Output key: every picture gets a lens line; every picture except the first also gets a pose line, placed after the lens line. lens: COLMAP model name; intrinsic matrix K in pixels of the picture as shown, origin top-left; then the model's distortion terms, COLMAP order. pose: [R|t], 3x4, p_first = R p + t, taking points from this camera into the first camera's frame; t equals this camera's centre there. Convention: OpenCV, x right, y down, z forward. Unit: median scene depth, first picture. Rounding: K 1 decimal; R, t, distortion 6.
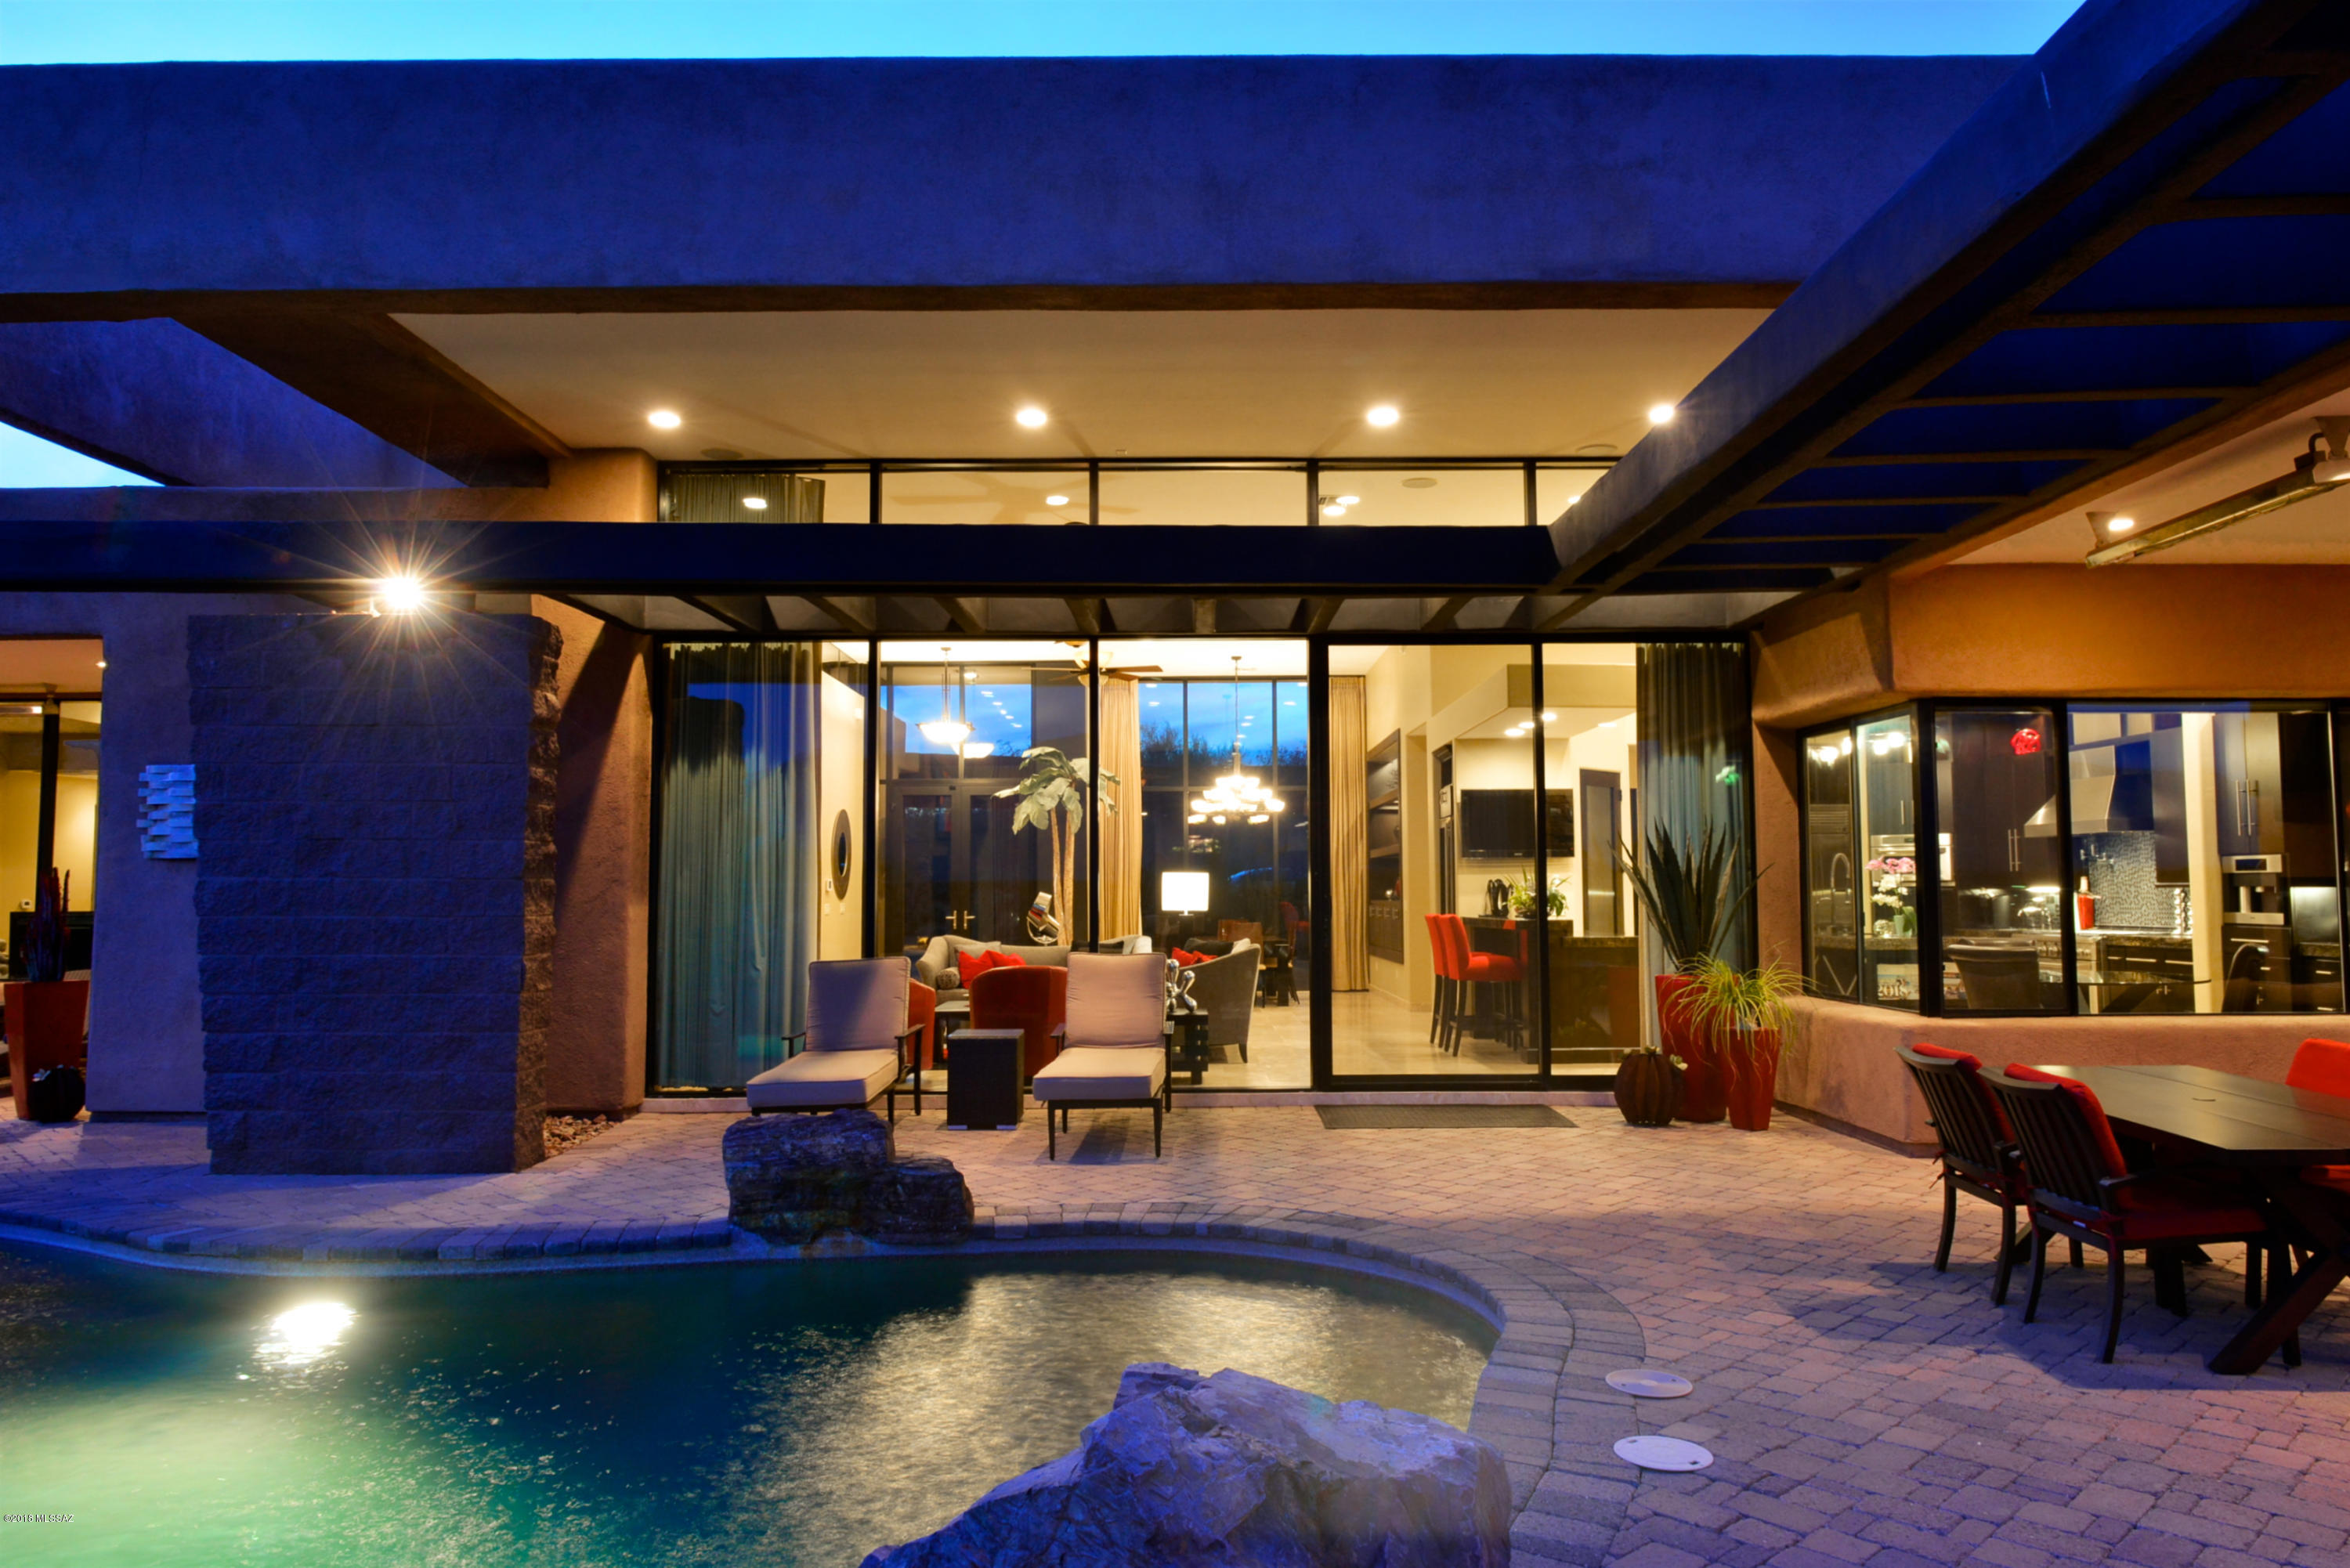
lens RADIAL K [[1609.5, 0, 1194.5], [0, 1609.5, 781.5], [0, 0, 1]] dist [-0.012620, -0.002868]
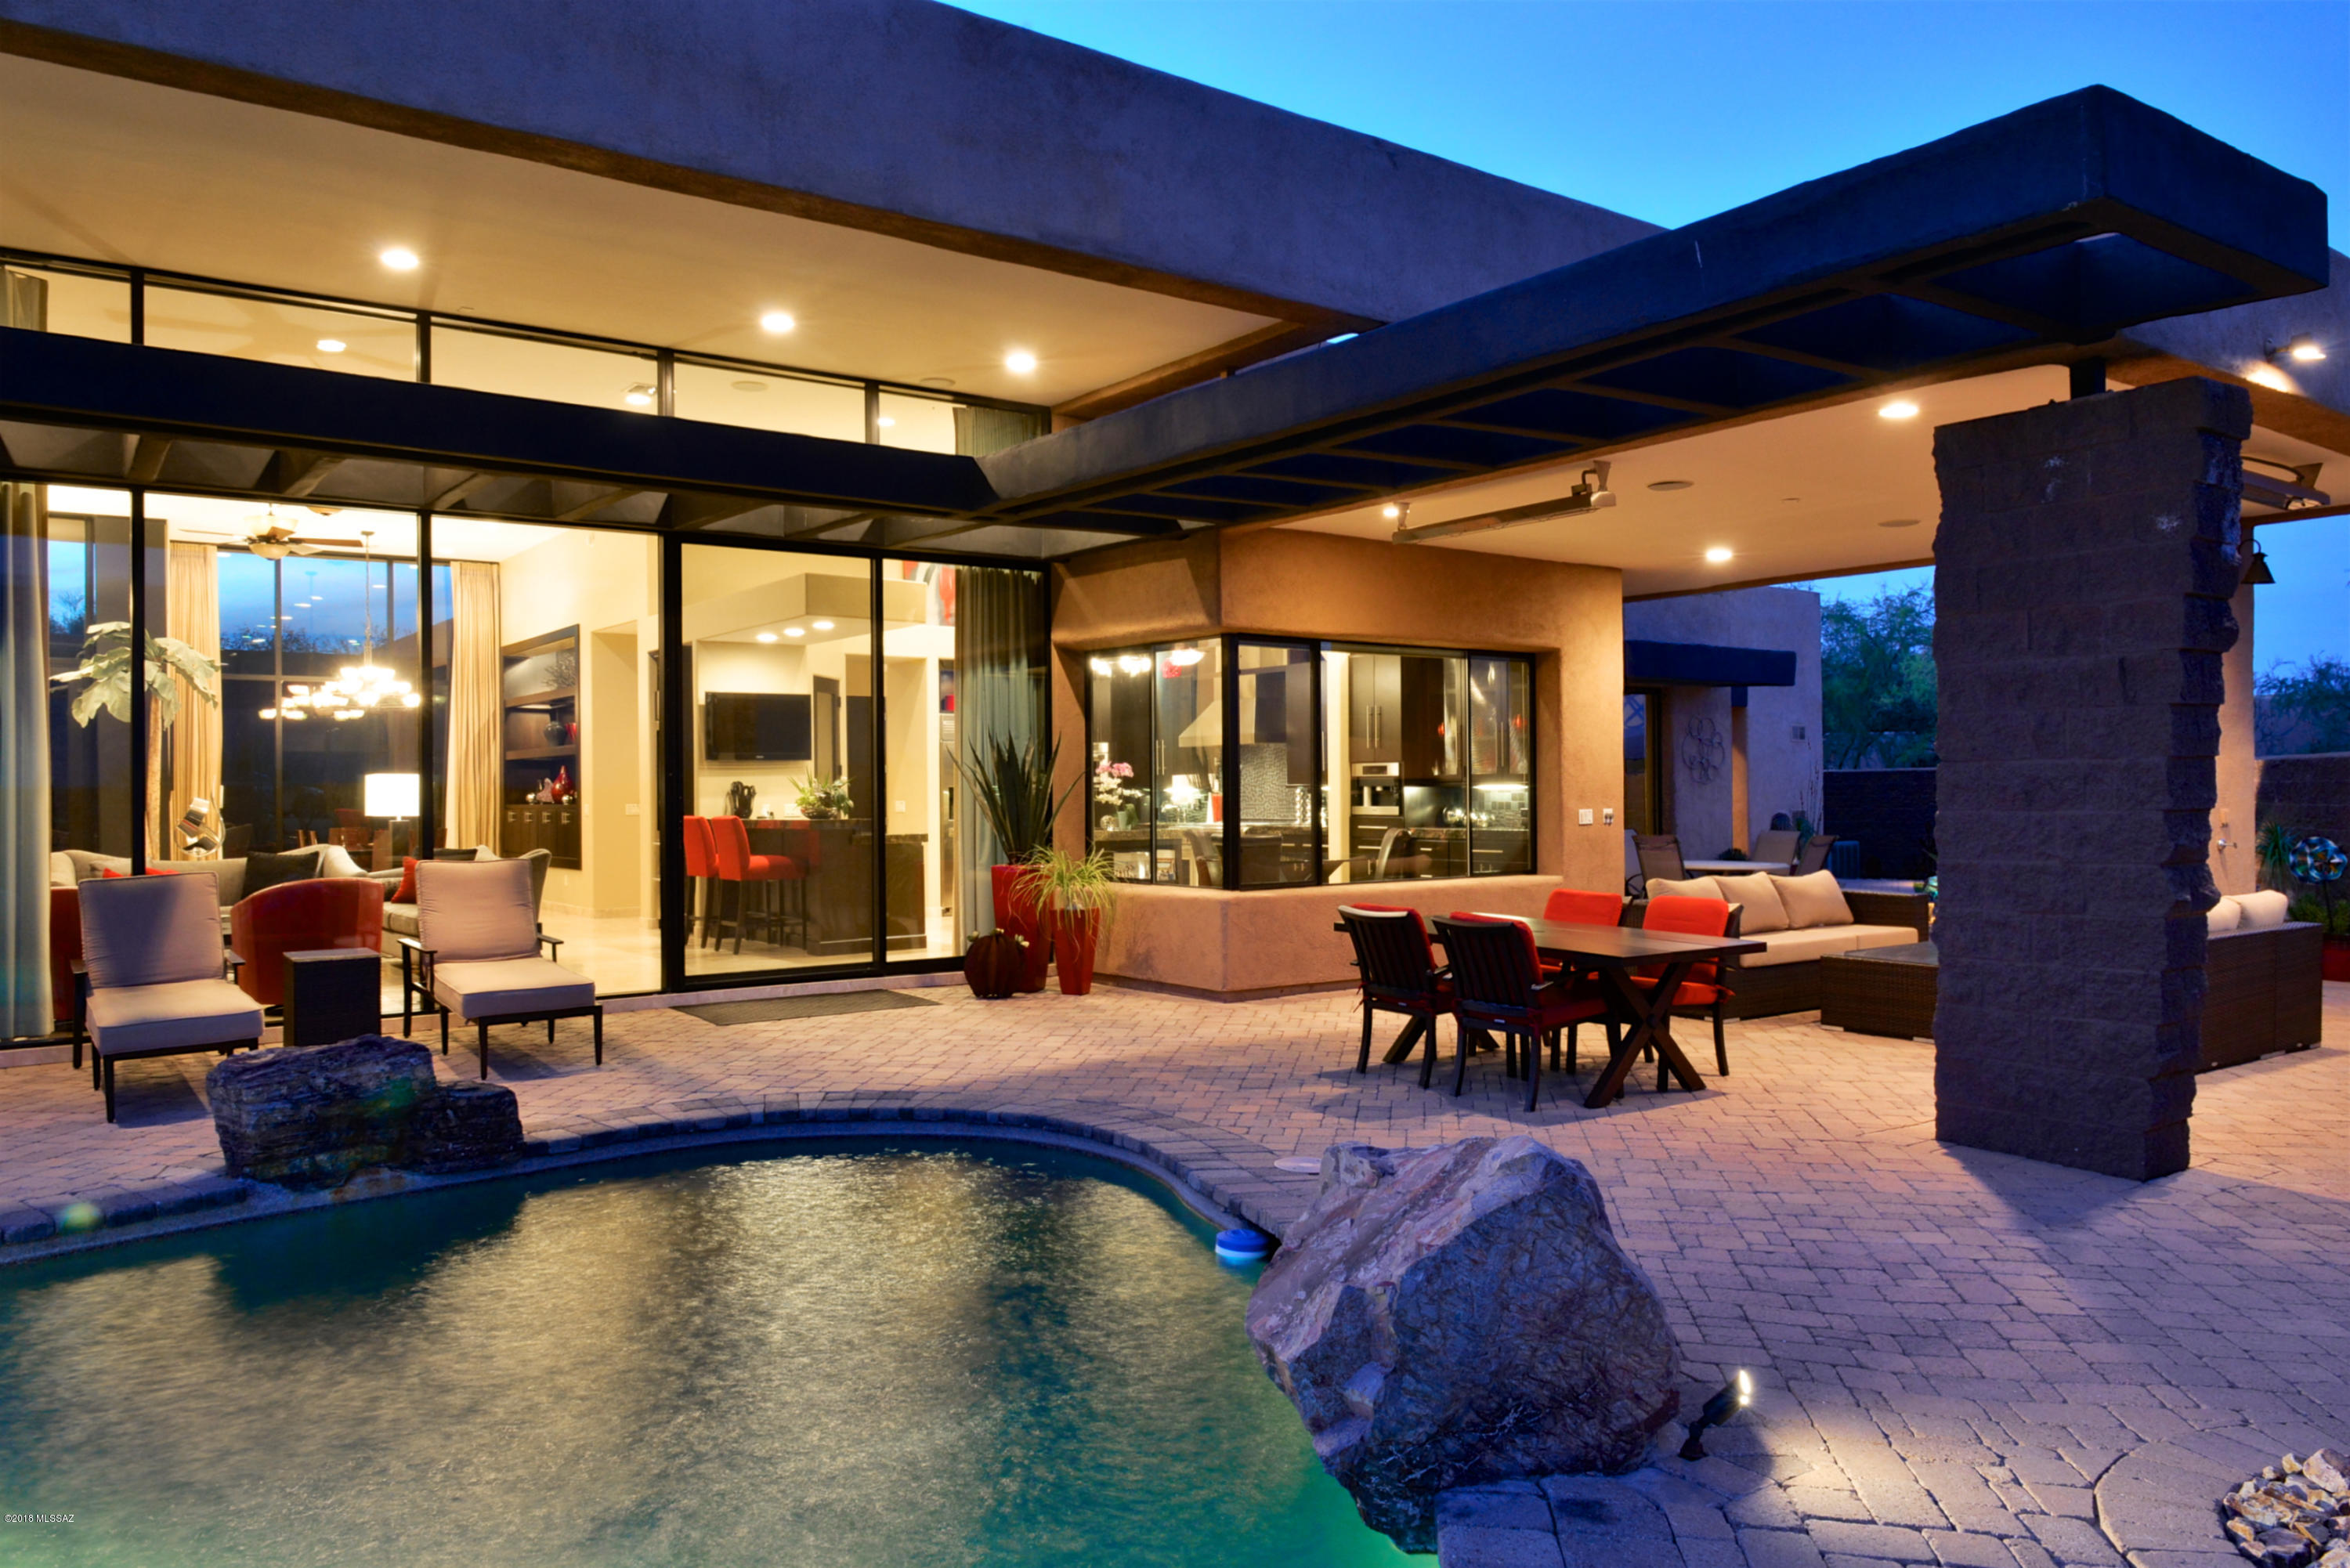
lens RADIAL K [[1625.7, 0, 1193.4], [0, 1625.7, 787.4], [0, 0, 1]] dist [-0.008622, -0.003051]
pose [[0.806927, -0.002303, 0.590647, -0.276155], [-0.034928, 0.998056, 0.051608, 0.002395], [-0.589618, -0.062274, 0.805278, 0.006563]]
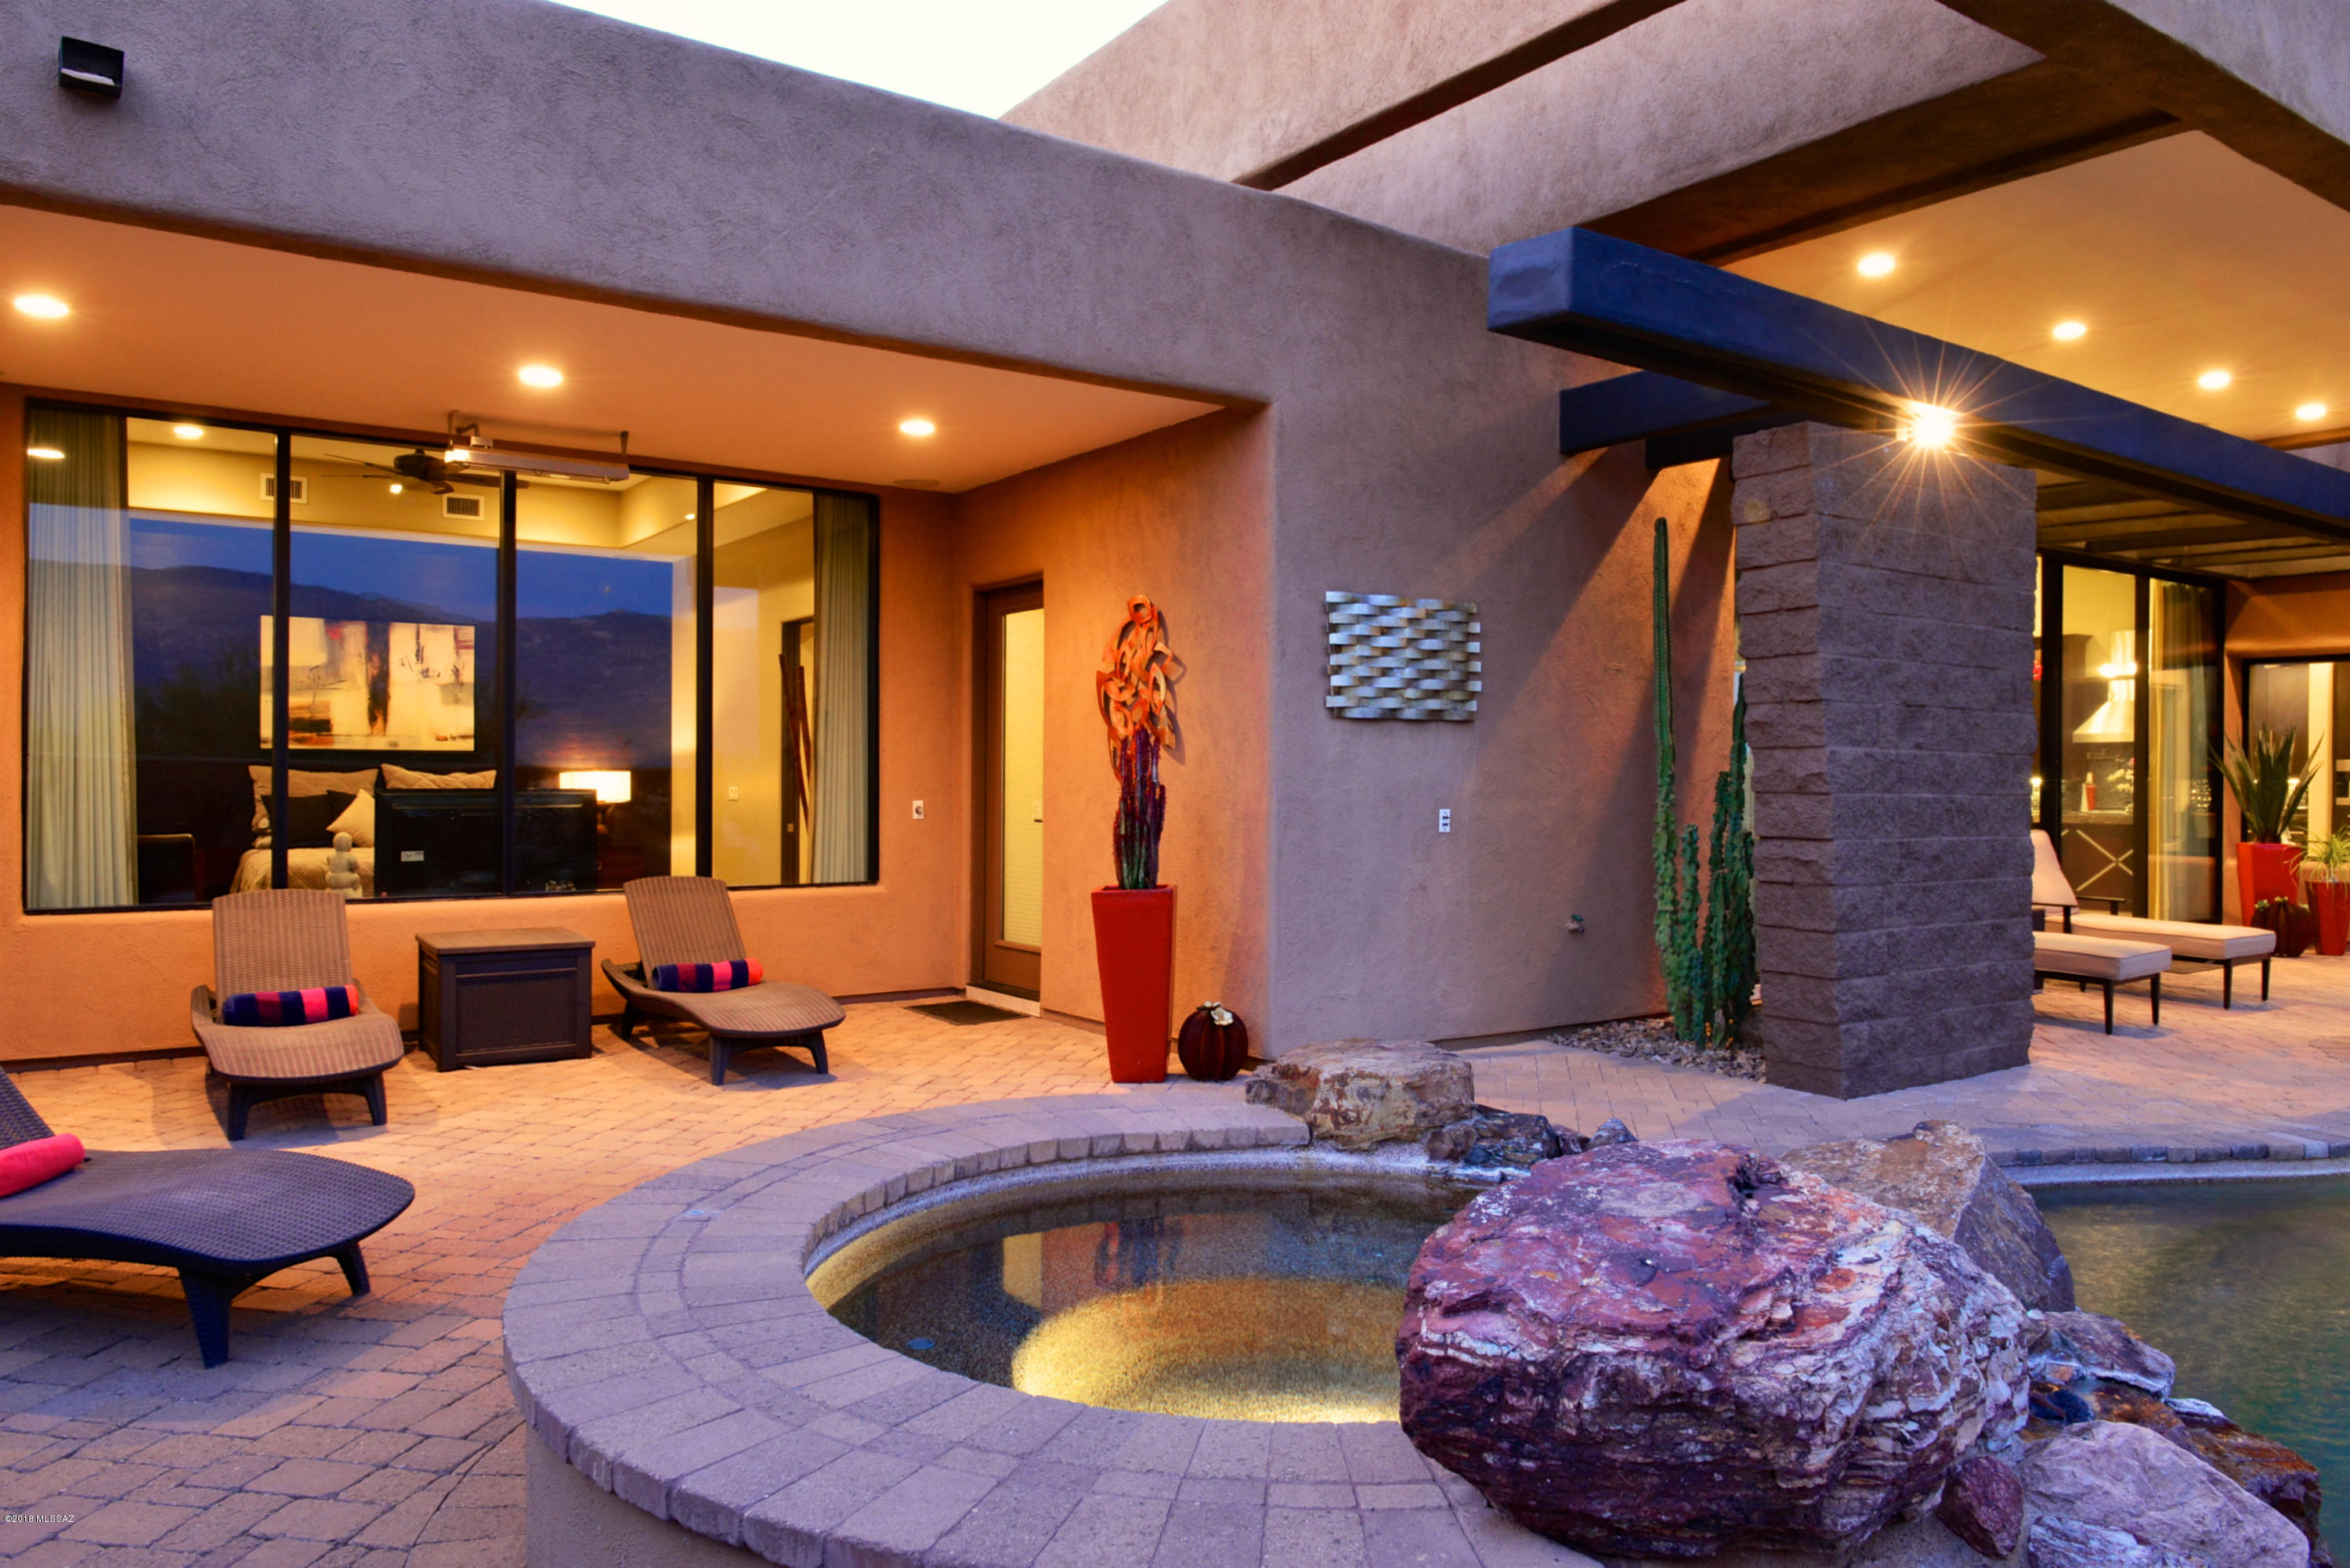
lens RADIAL K [[1609.5, 0, 1194.5], [0, 1609.5, 781.5], [0, 0, 1]] dist [-0.012620, -0.002868]
pose [[0.818831, 0.007644, 0.573983, -1.190007], [-0.047563, 0.997377, 0.054569, 0.041657], [-0.572060, -0.071983, 0.817047, 0.442949]]
